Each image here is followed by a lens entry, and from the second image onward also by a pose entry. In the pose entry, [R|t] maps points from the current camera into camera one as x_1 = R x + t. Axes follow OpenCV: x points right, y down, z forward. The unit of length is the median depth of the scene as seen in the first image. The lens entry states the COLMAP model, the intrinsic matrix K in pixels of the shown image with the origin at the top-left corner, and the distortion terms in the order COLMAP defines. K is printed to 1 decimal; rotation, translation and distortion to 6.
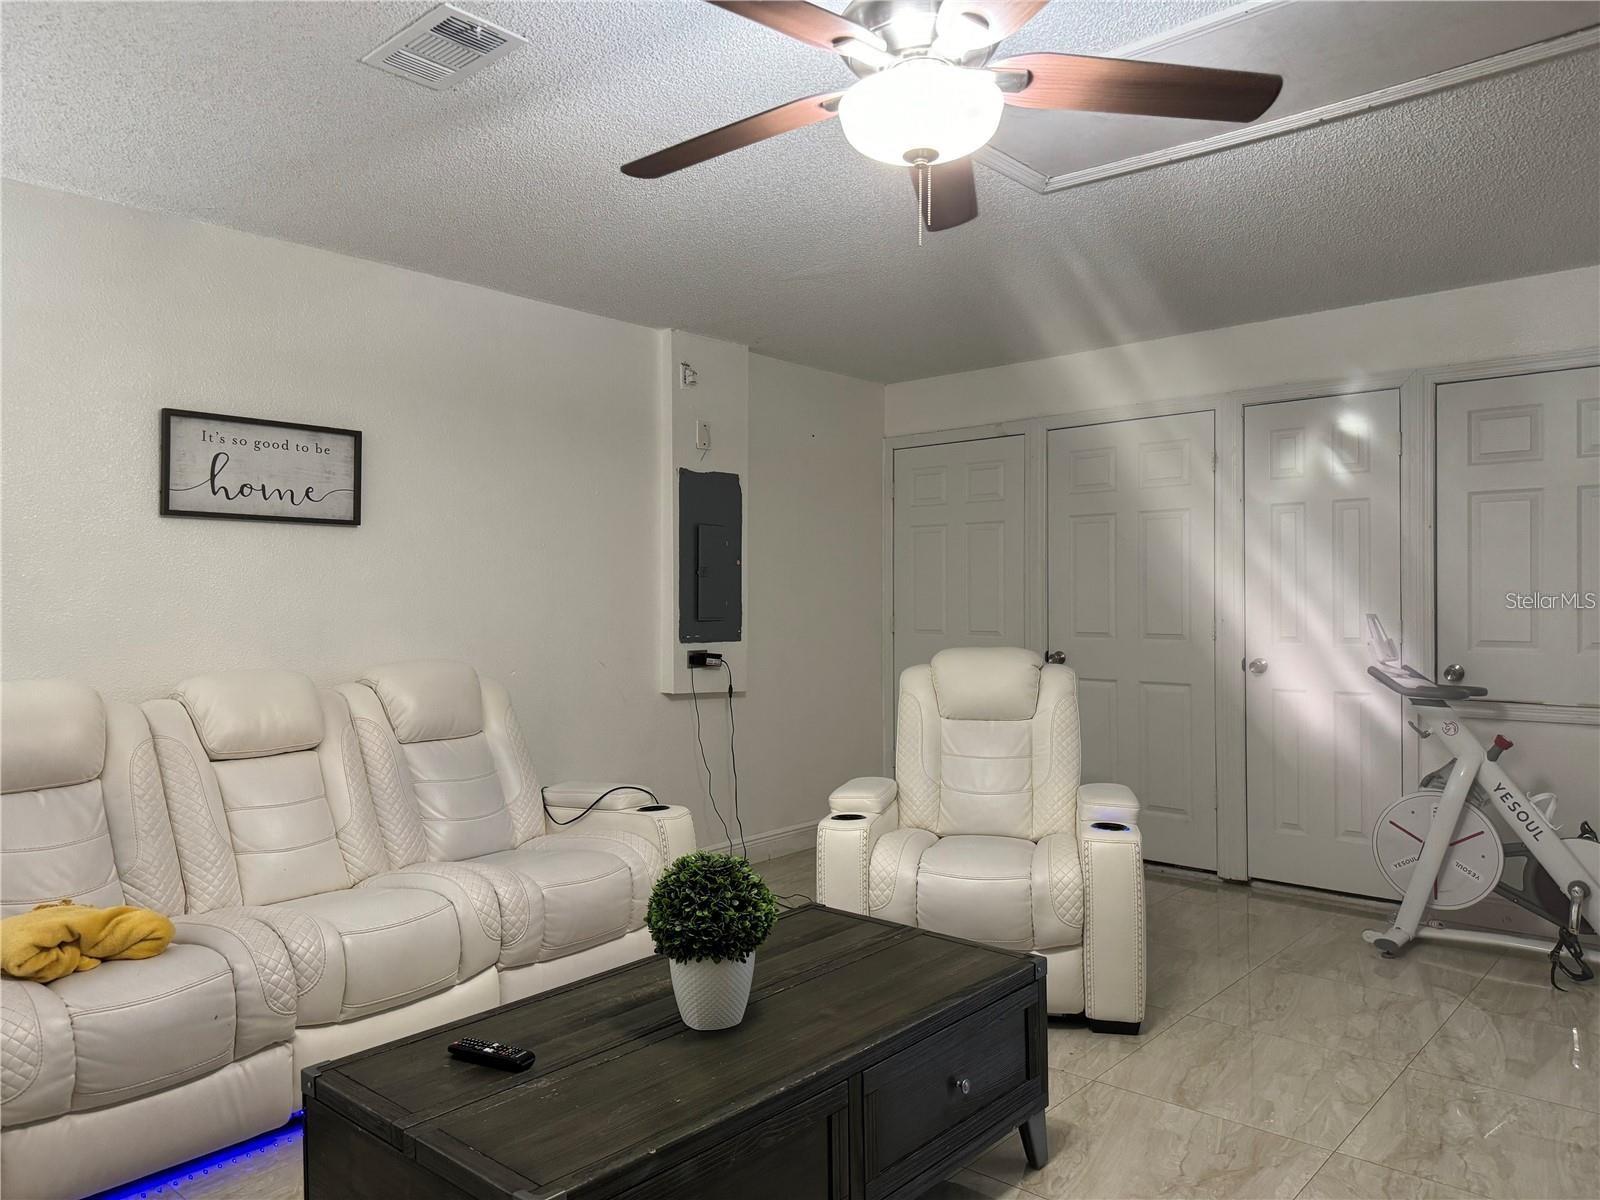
lens RADIAL K [[1121.4, 0, 801.0], [0, 1121.4, 598.7], [0, 0, 1]] dist [0.109864, -0.156361]
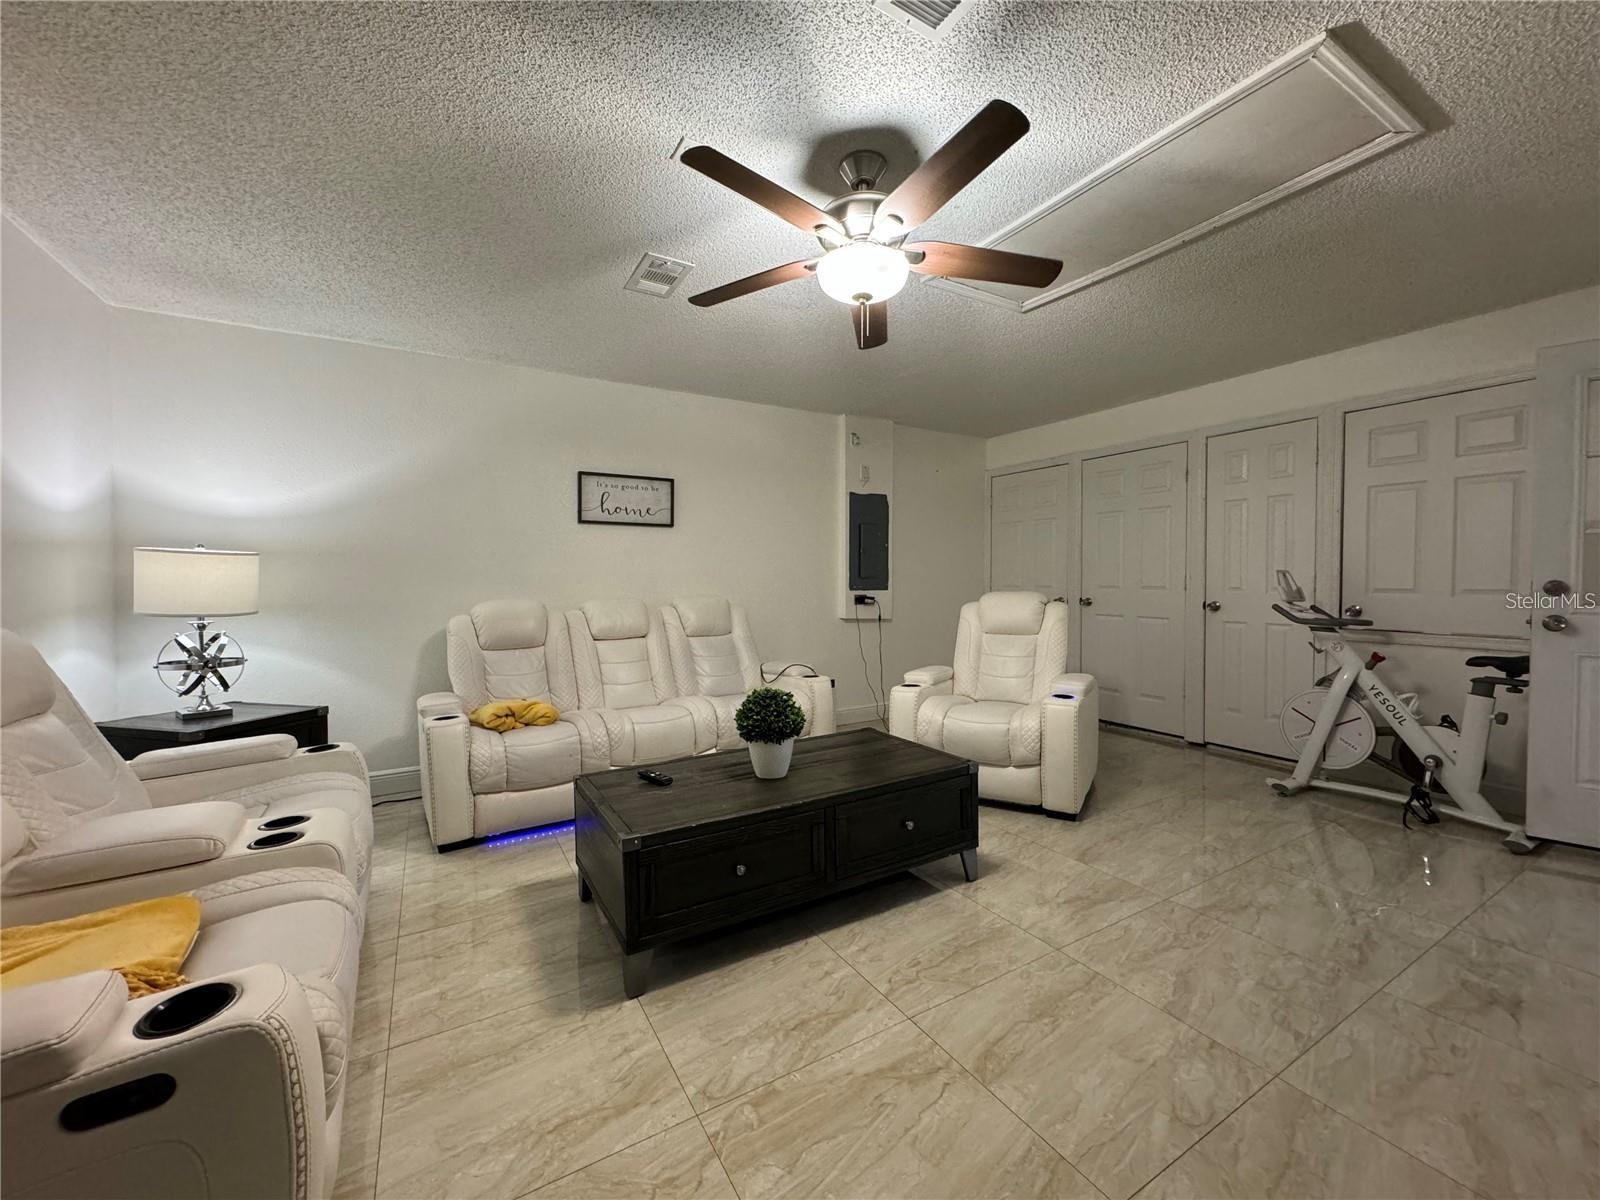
lens RADIAL K [[640.8, 0, 800.1], [0, 640.8, 598.4], [0, 0, 1]] dist [-0.001724, -0.000068]
pose [[0.951904, 0.009067, -0.306264, 0.169774], [0.001035, 0.999461, 0.032805, 0.024584], [0.306396, -0.031544, 0.951381, 0.004656]]
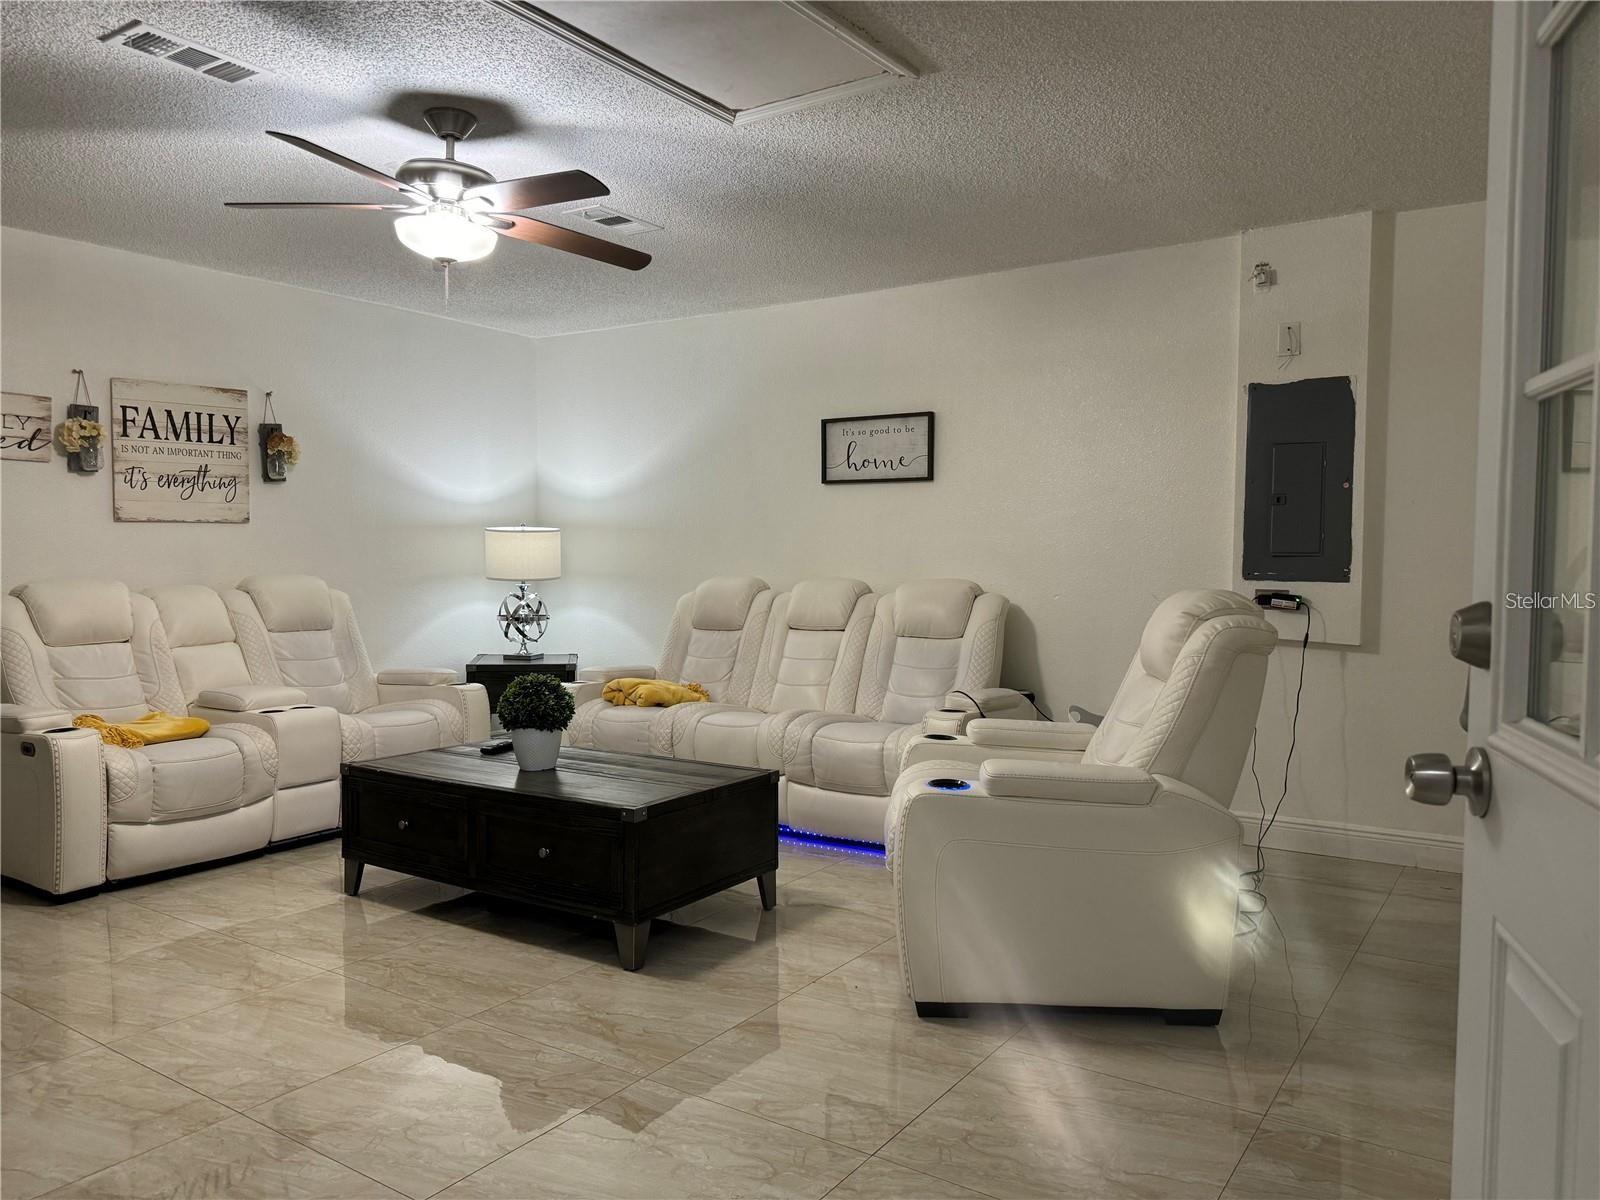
lens RADIAL K [[1121.4, 0, 801.0], [0, 1121.4, 598.7], [0, 0, 1]] dist [0.109864, -0.156361]
pose [[0.129340, 0.049885, -0.990345, 0.988412], [-0.000557, 0.998737, 0.050235, 0.011492], [0.991600, -0.005946, 0.129205, 0.689254]]
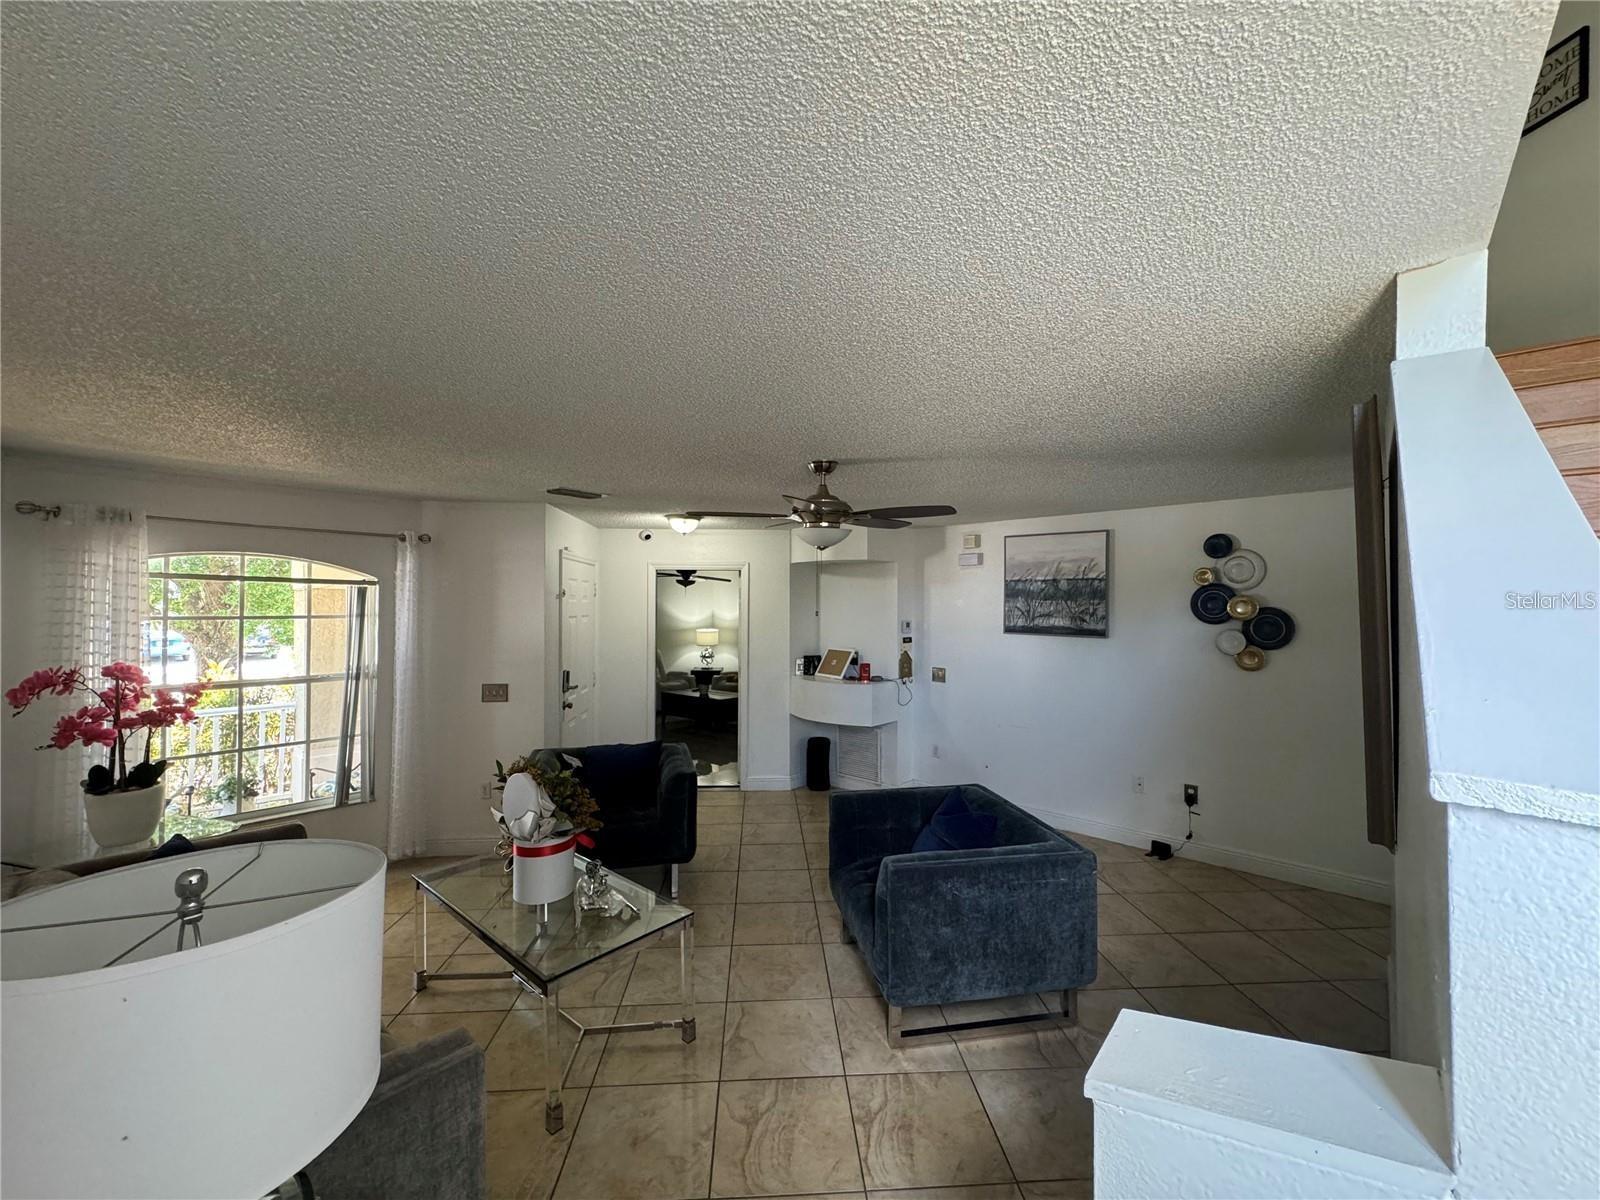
lens RADIAL K [[639.8, 0, 800.7], [0, 639.8, 596.8], [0, 0, 1]] dist [0.000335, 0.000291]
pose [[-0.000490, -0.015469, -0.999880, 2.496059], [0.002180, 0.999878, -0.015470, -0.124790], [0.999998, -0.002187, -0.000457, 0.968491]]
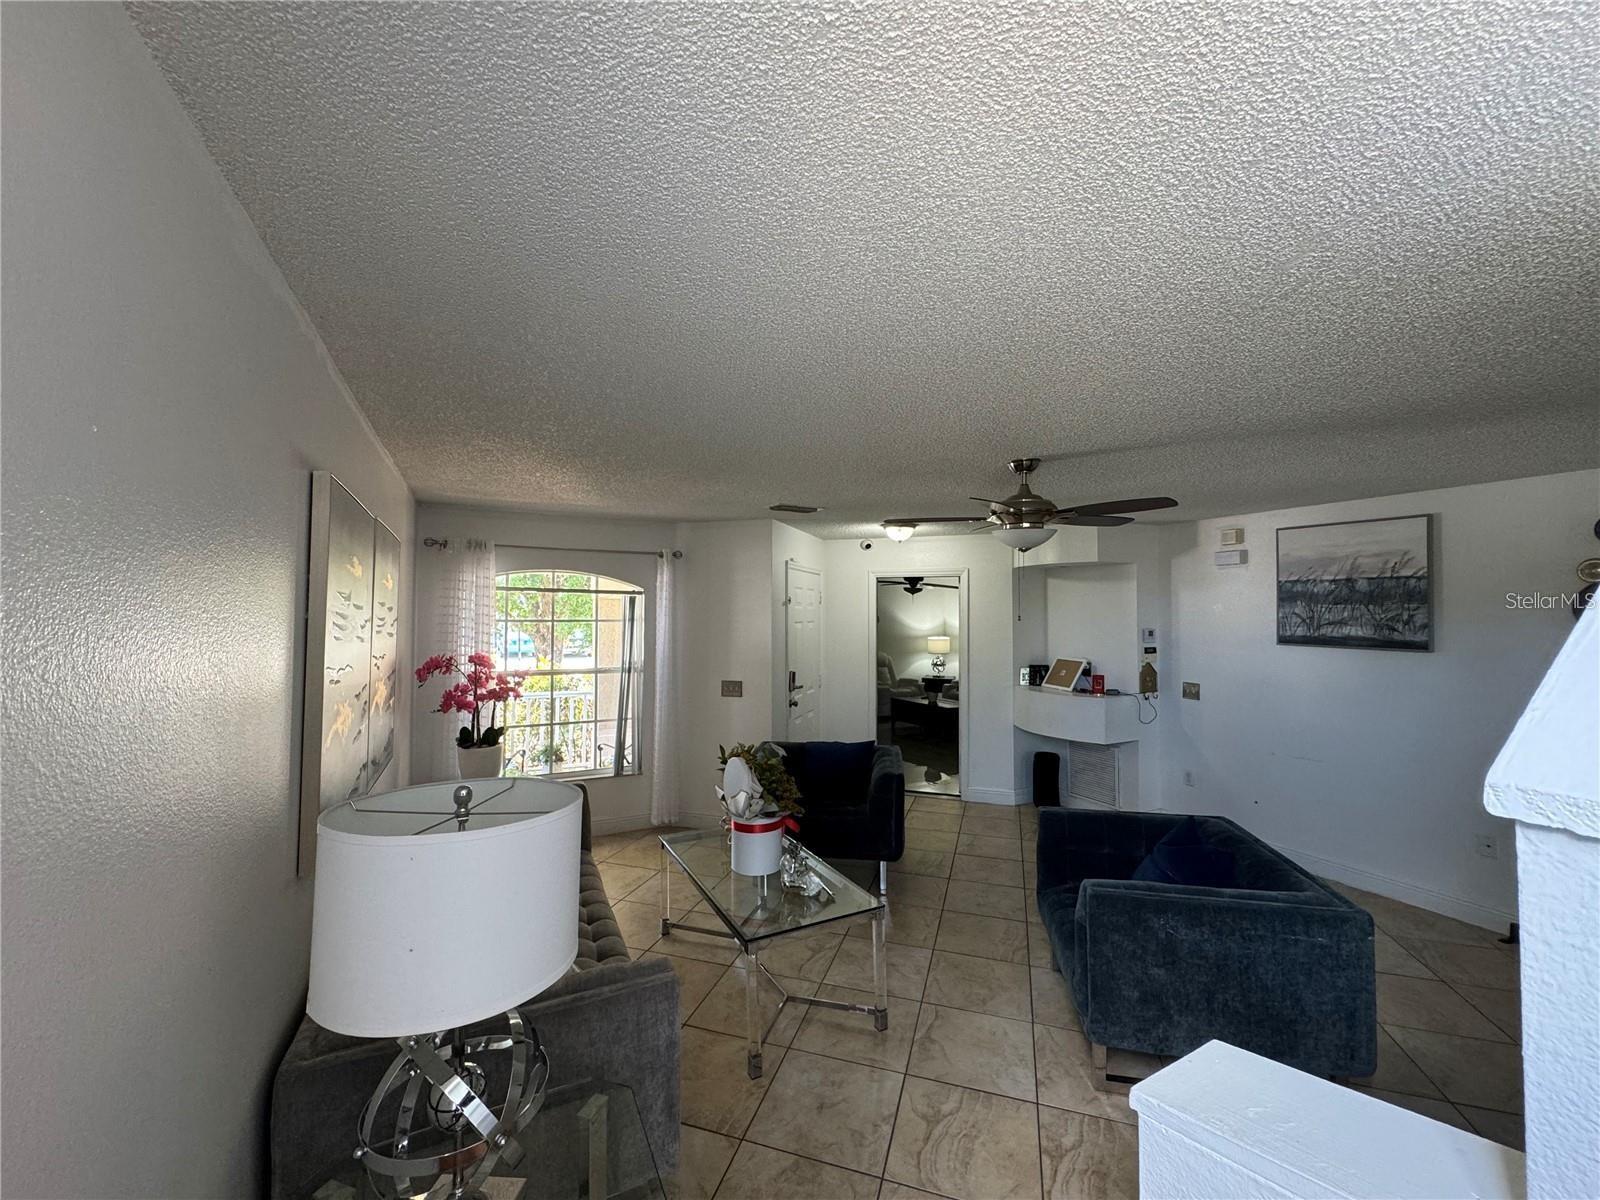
lens RADIAL K [[639.8, 0, 800.7], [0, 639.8, 596.8], [0, 0, 1]] dist [0.000335, 0.000291]
pose [[-0.367156, -0.027652, -0.929748, 2.509737], [0.000963, 0.999546, -0.030108, -0.118301], [0.930159, -0.011950, -0.366963, 1.032411]]
